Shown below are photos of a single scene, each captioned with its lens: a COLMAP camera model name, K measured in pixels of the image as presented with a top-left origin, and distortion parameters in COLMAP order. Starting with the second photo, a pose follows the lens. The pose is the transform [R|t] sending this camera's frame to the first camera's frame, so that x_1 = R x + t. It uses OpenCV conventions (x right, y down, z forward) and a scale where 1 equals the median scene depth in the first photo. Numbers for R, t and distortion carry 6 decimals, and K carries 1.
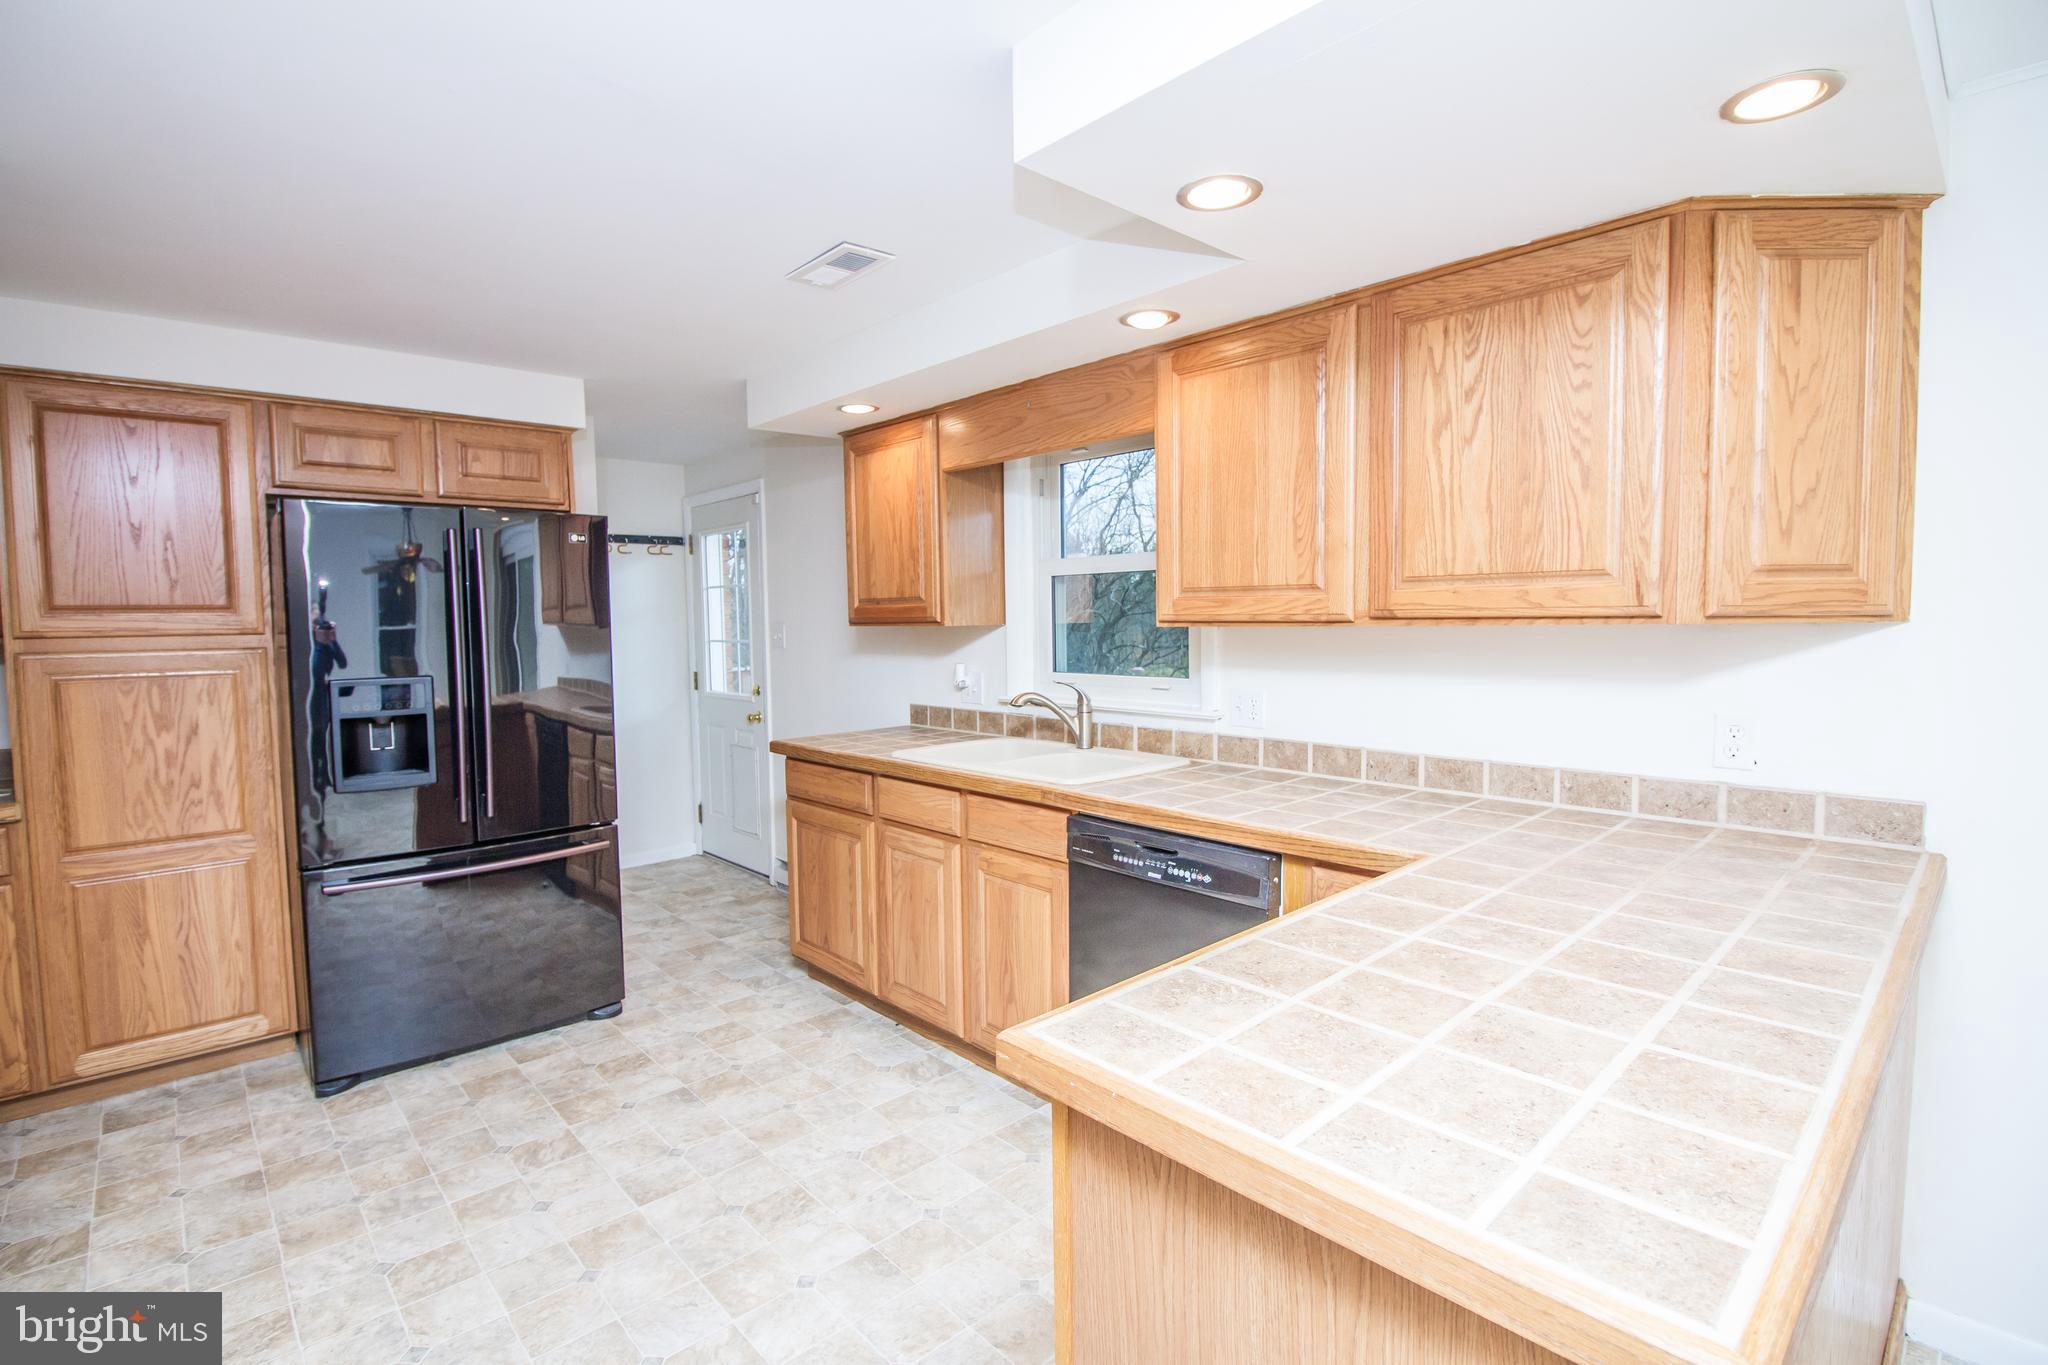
lens RADIAL K [[944.1, 0, 1006.1], [0, 944.1, 671.5], [0, 0, 1]] dist [-0.005589, -0.012524]
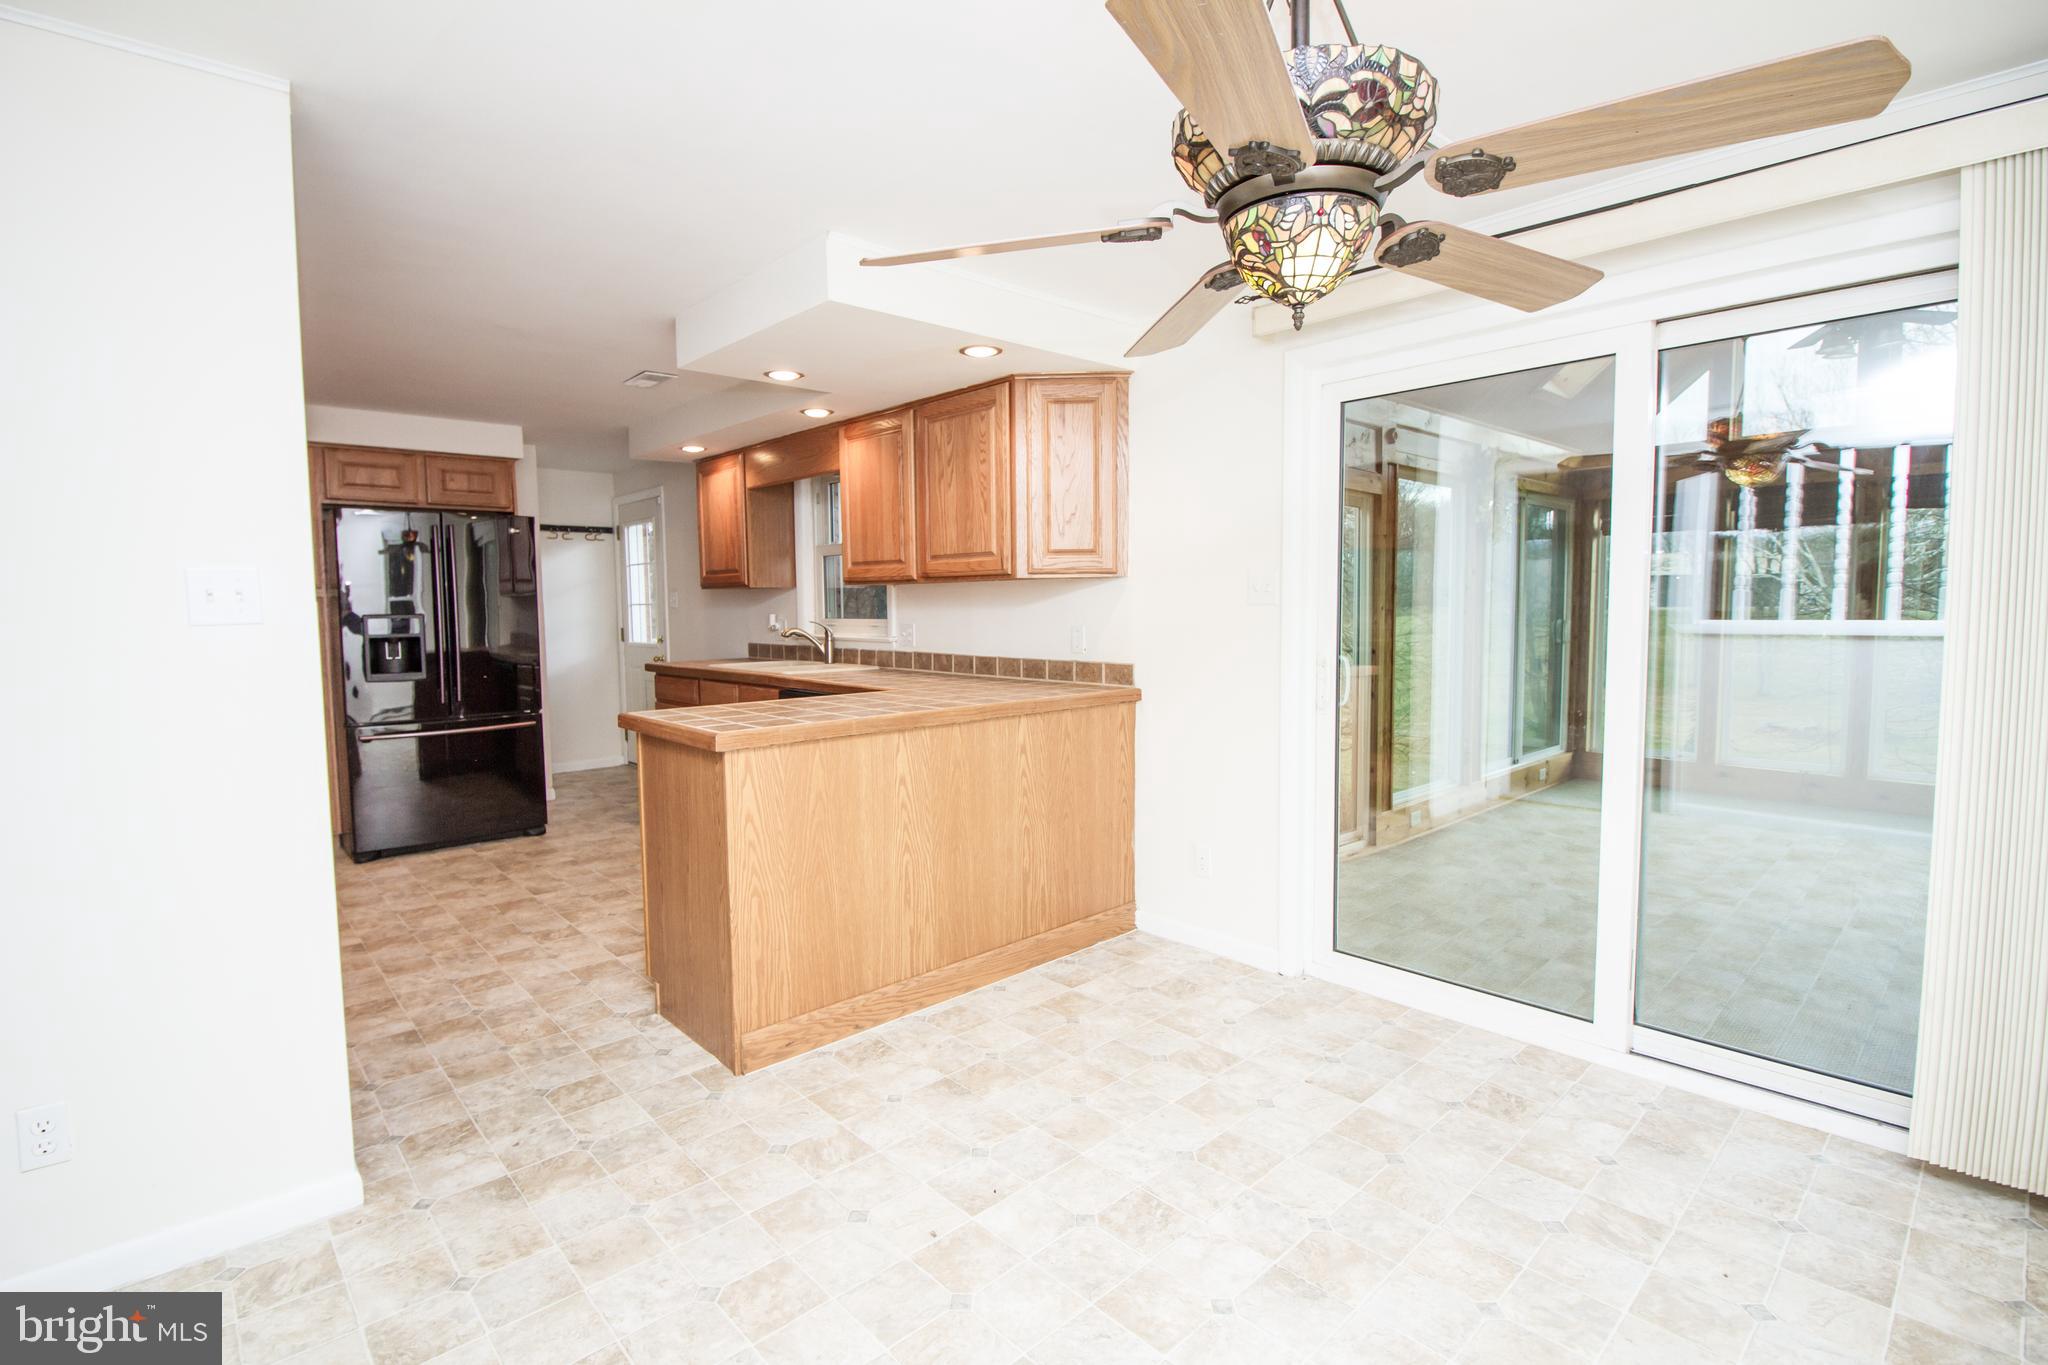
lens RADIAL K [[944.1, 0, 1006.1], [0, 944.1, 671.5], [0, 0, 1]] dist [-0.005589, -0.012524]
pose [[0.999992, 0.004079, 0.000448, 0.381517], [-0.004085, 0.999867, 0.015811, 0.068586], [-0.000383, -0.015812, 0.999875, -0.604437]]
